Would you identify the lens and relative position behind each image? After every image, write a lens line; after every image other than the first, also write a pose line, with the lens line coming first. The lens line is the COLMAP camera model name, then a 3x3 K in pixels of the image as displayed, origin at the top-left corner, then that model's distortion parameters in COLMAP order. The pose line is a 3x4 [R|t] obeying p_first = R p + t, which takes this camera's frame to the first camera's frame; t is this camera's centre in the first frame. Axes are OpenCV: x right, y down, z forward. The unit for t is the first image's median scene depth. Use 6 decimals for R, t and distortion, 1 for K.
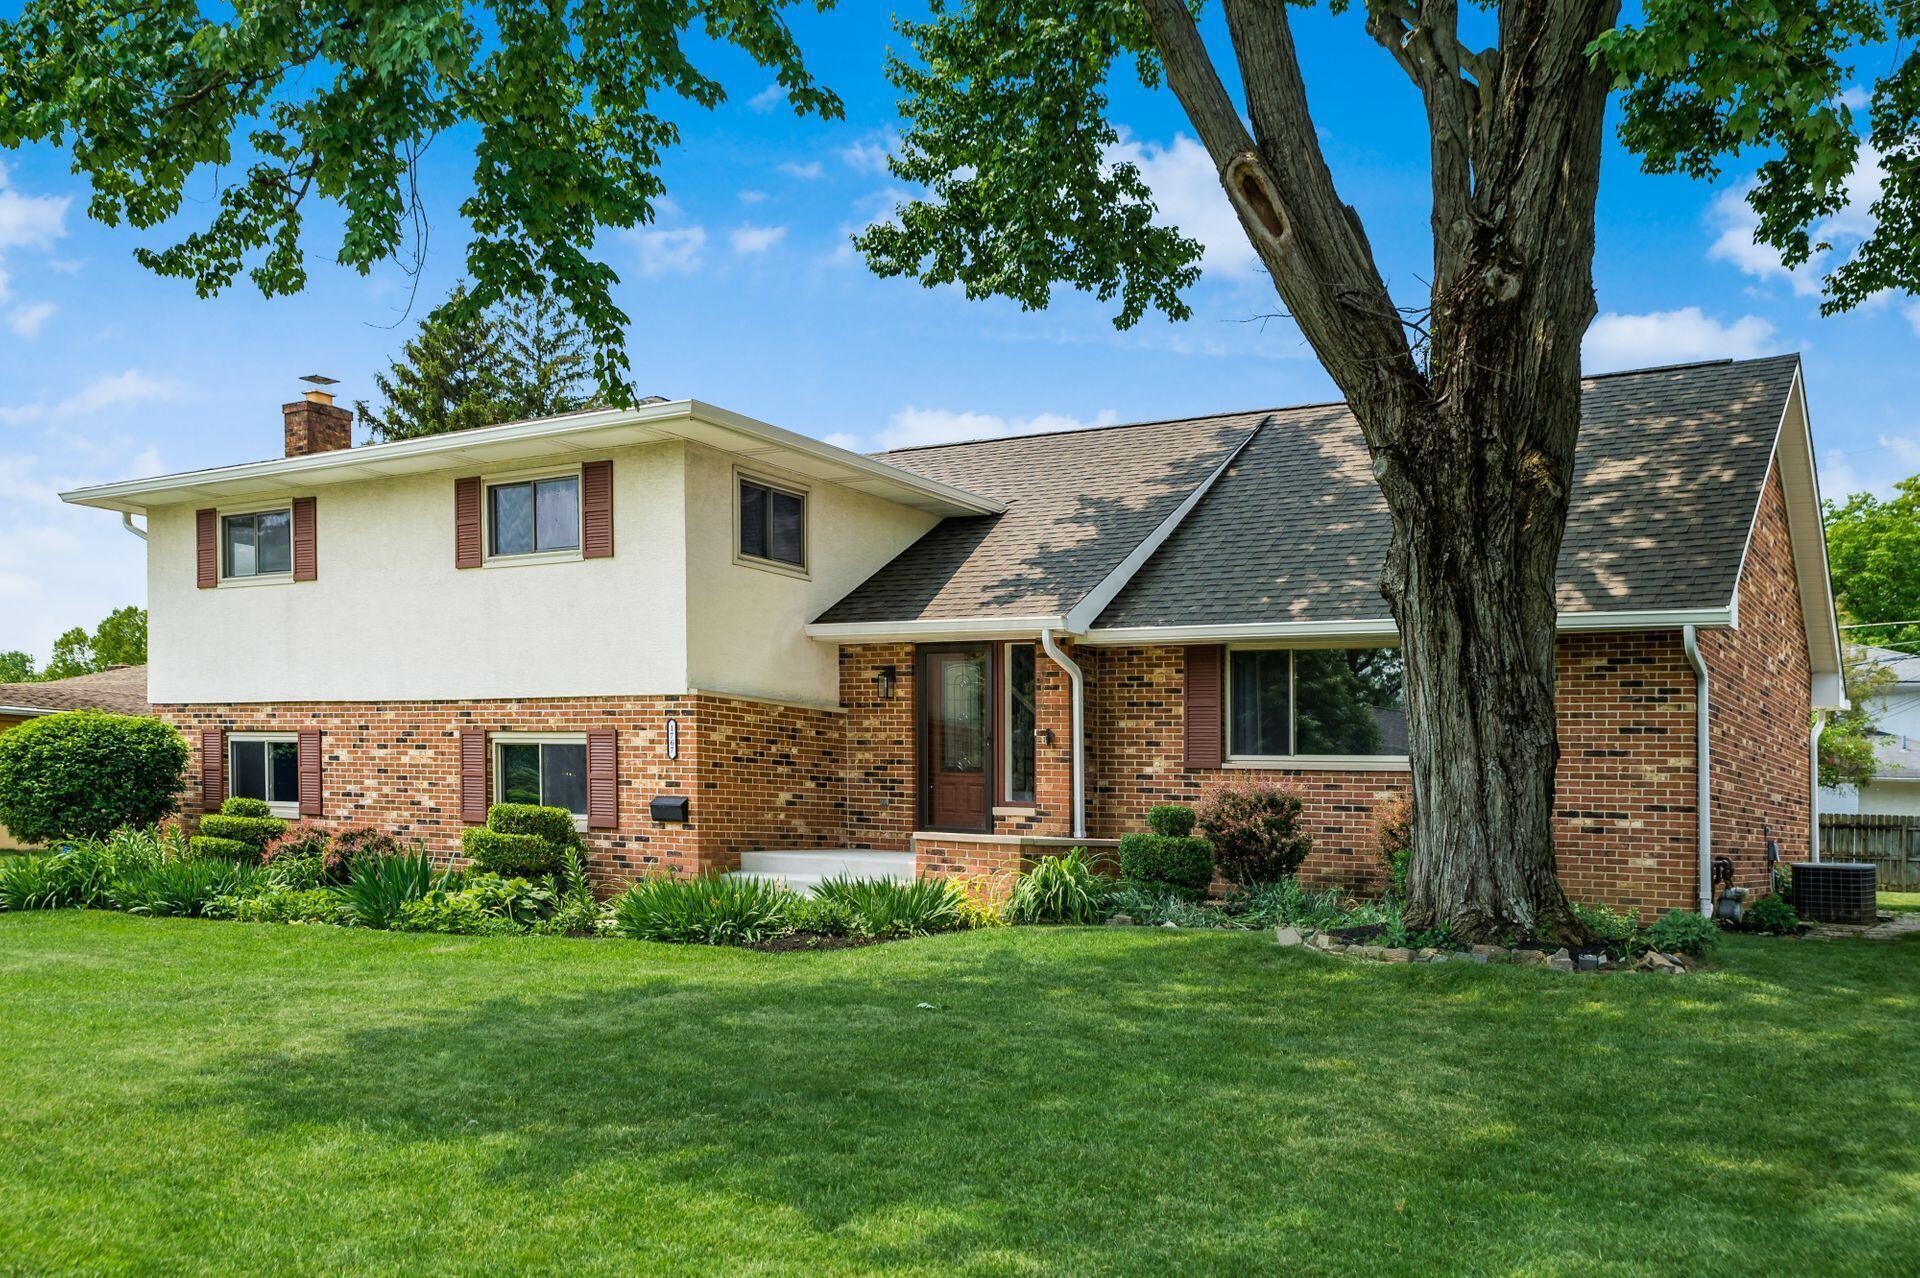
lens RADIAL K [[1070.6, 0, 960.0], [0, 1070.6, 639.0], [0, 0, 1]] dist [-0.018092, -0.000664]
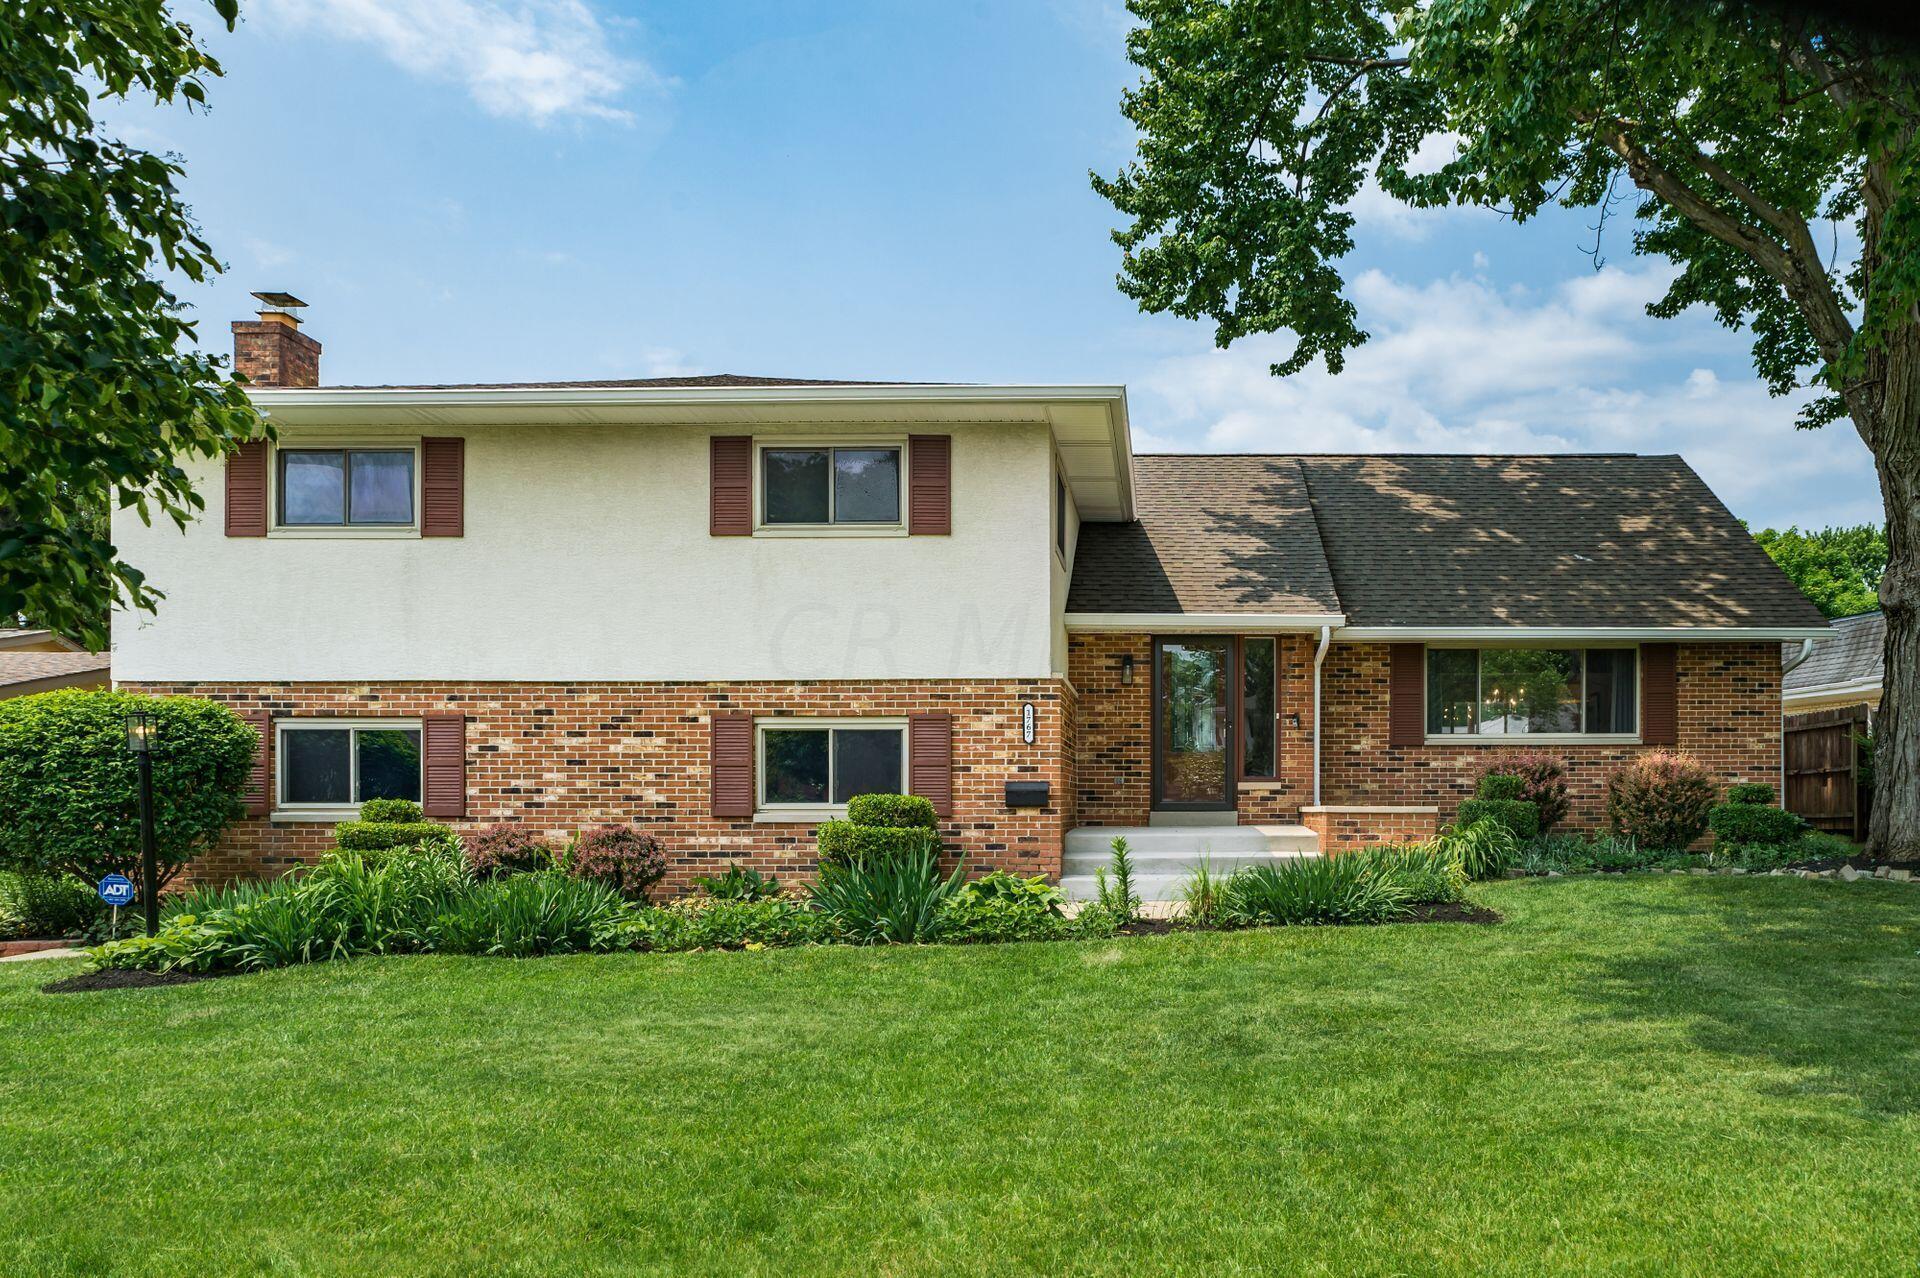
lens RADIAL K [[914.2, 0, 960.0], [0, 914.2, 639.0], [0, 0, 1]] dist [-0.019176, 0.000376]
pose [[0.927371, 0.030063, 0.372932, -0.592629], [-0.030275, 0.999528, -0.005289, 0.020088], [-0.372915, -0.006385, 0.927844, 0.219177]]
